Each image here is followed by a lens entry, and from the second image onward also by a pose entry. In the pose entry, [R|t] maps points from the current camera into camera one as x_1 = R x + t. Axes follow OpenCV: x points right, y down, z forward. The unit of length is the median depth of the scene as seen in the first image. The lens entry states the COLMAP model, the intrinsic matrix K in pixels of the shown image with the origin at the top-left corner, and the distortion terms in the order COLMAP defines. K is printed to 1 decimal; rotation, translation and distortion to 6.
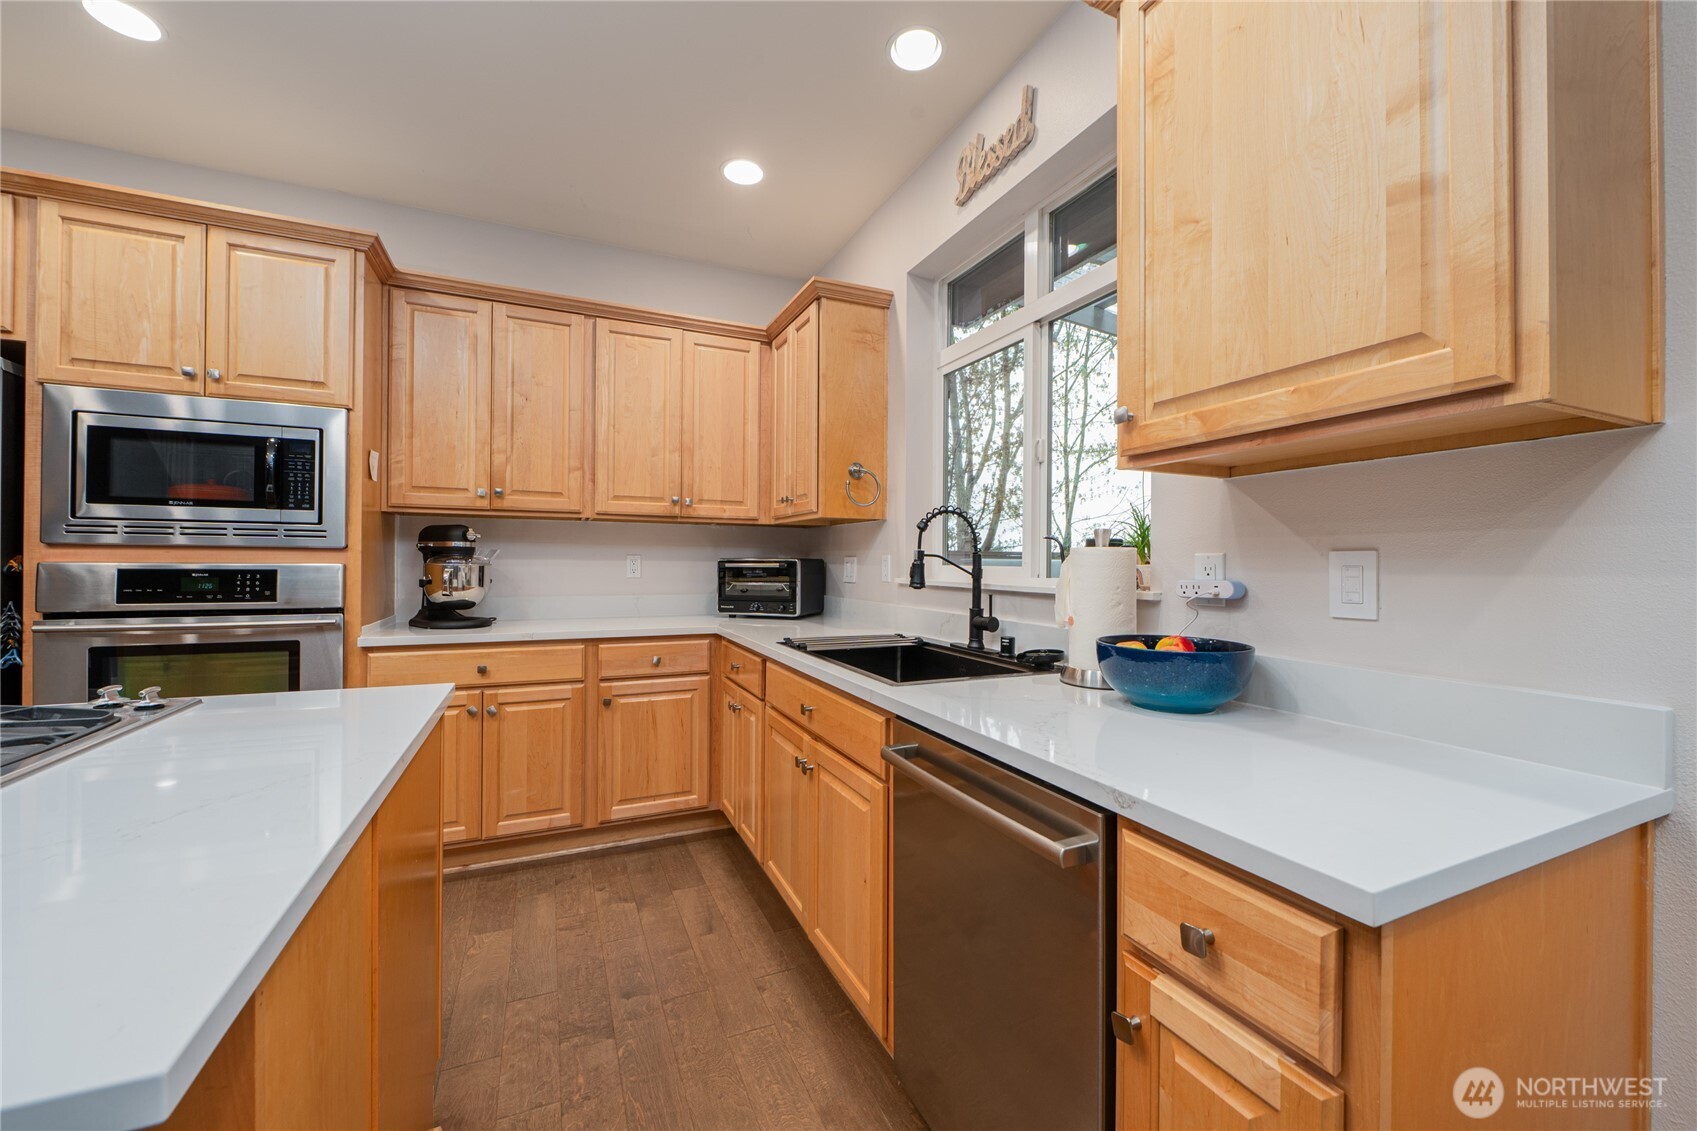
lens RADIAL K [[664.5, 0, 848.9], [0, 664.5, 555.1], [0, 0, 1]] dist [0.003892, 0.000261]
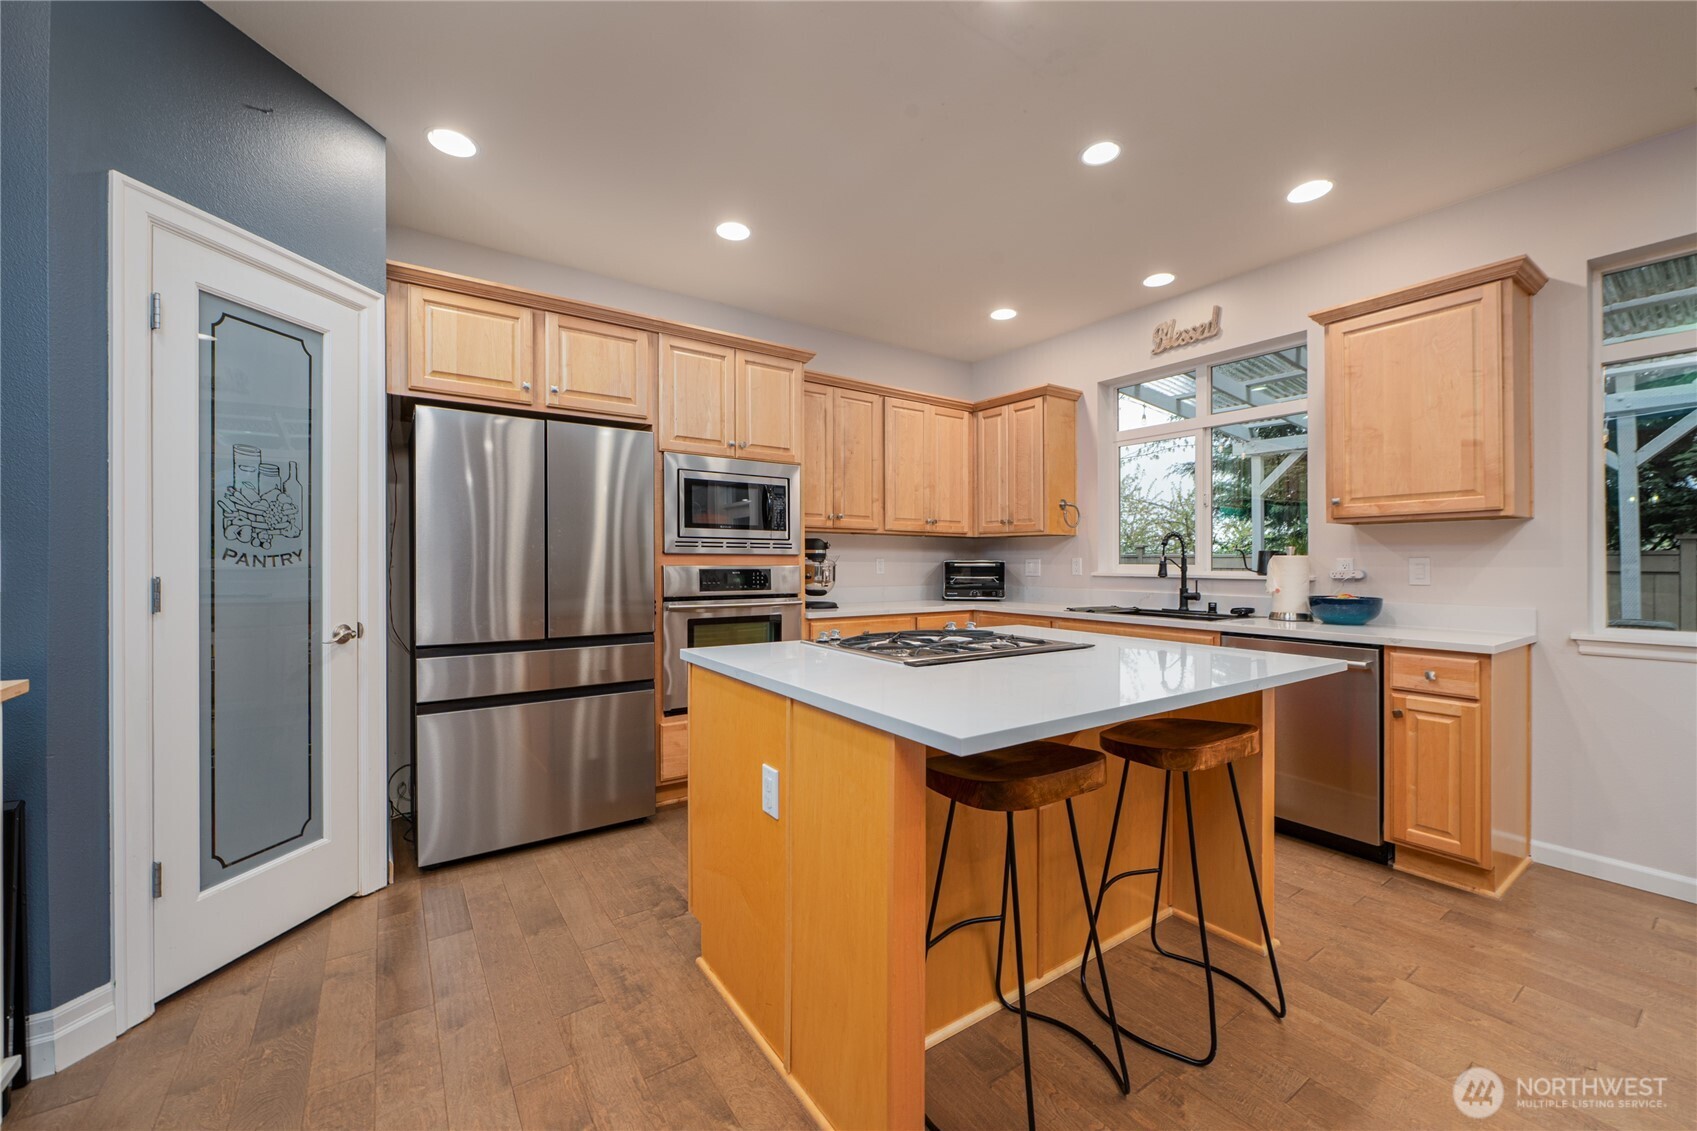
lens RADIAL K [[664.5, 0, 850.9], [0, 664.5, 561.4], [0, 0, 1]] dist [0.003892, 0.000261]
pose [[0.982049, -0.003731, 0.188588, -0.979576], [0.001551, 0.999930, 0.011706, -0.015228], [-0.188619, -0.011204, 0.981987, -0.573554]]
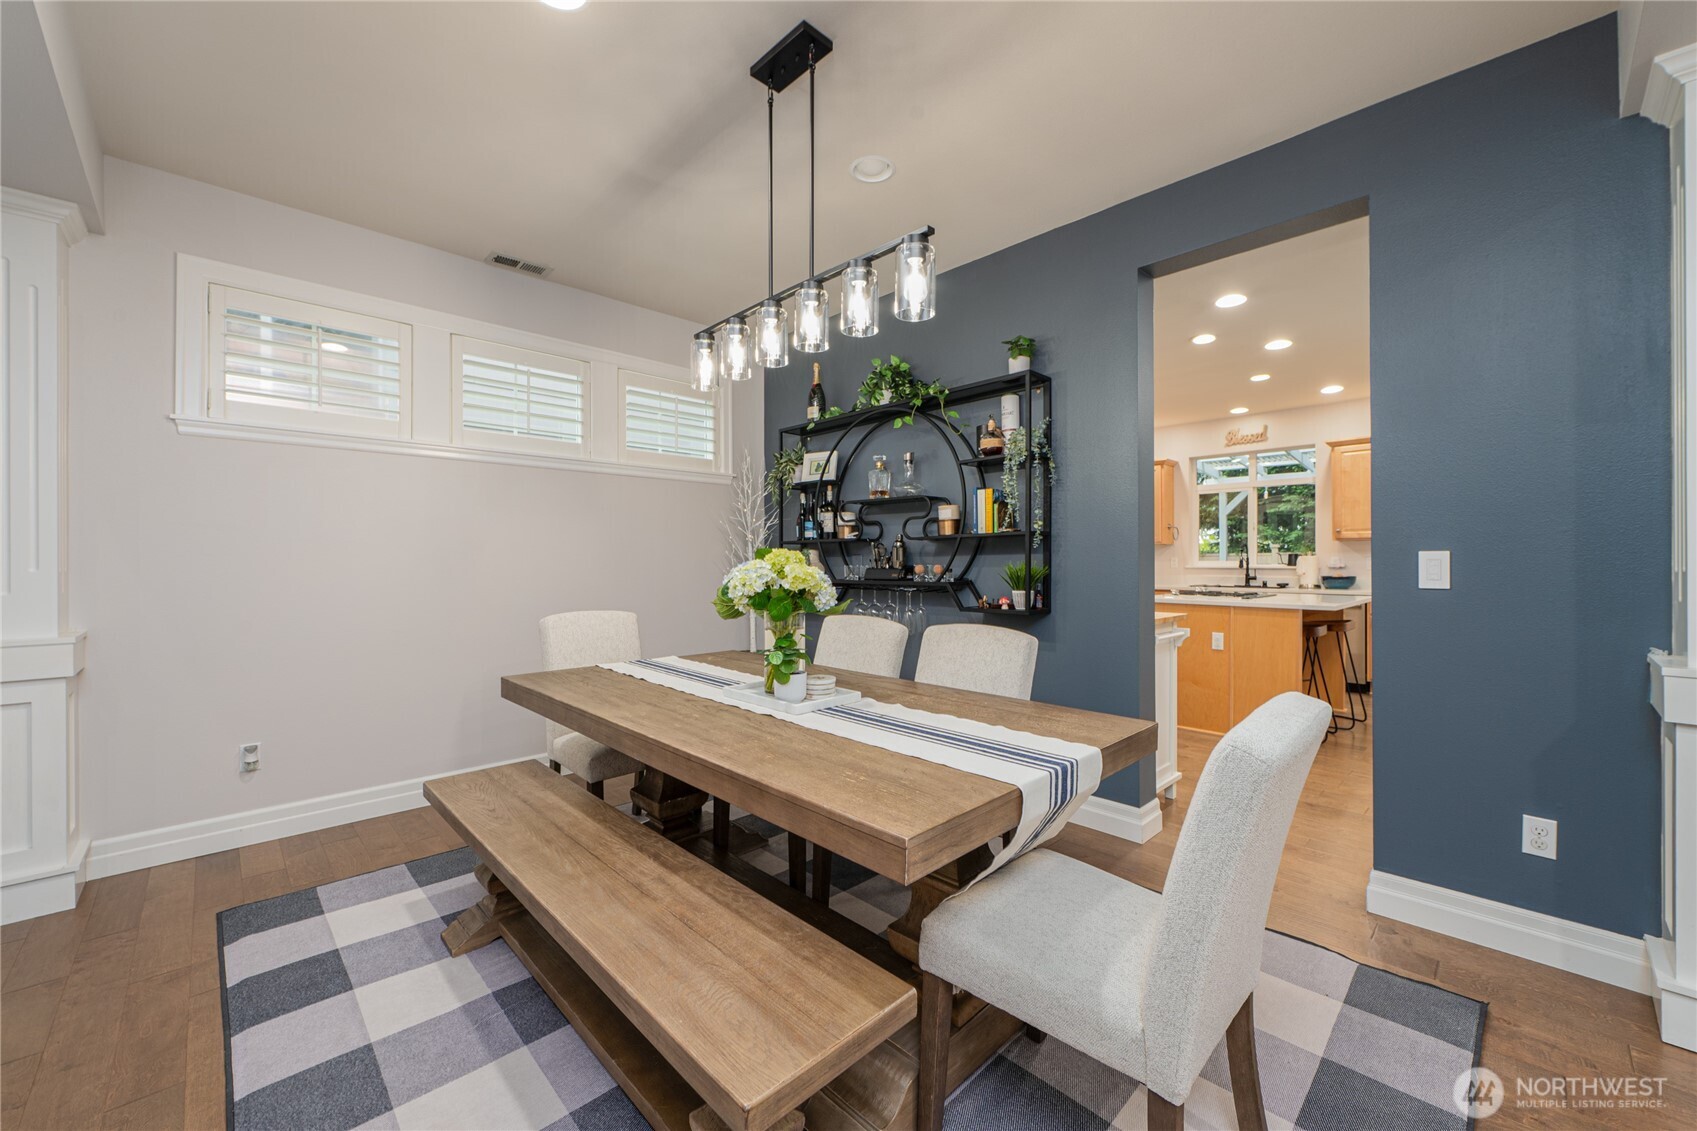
lens RADIAL K [[664.5, 0, 843.9], [0, 664.5, 569.2], [0, 0, 1]] dist [0.003892, 0.000261]
pose [[0.939162, -0.015003, 0.343146, -2.753656], [0.005835, 0.999598, 0.027732, -0.047242], [-0.343424, -0.024043, 0.938873, -1.407920]]
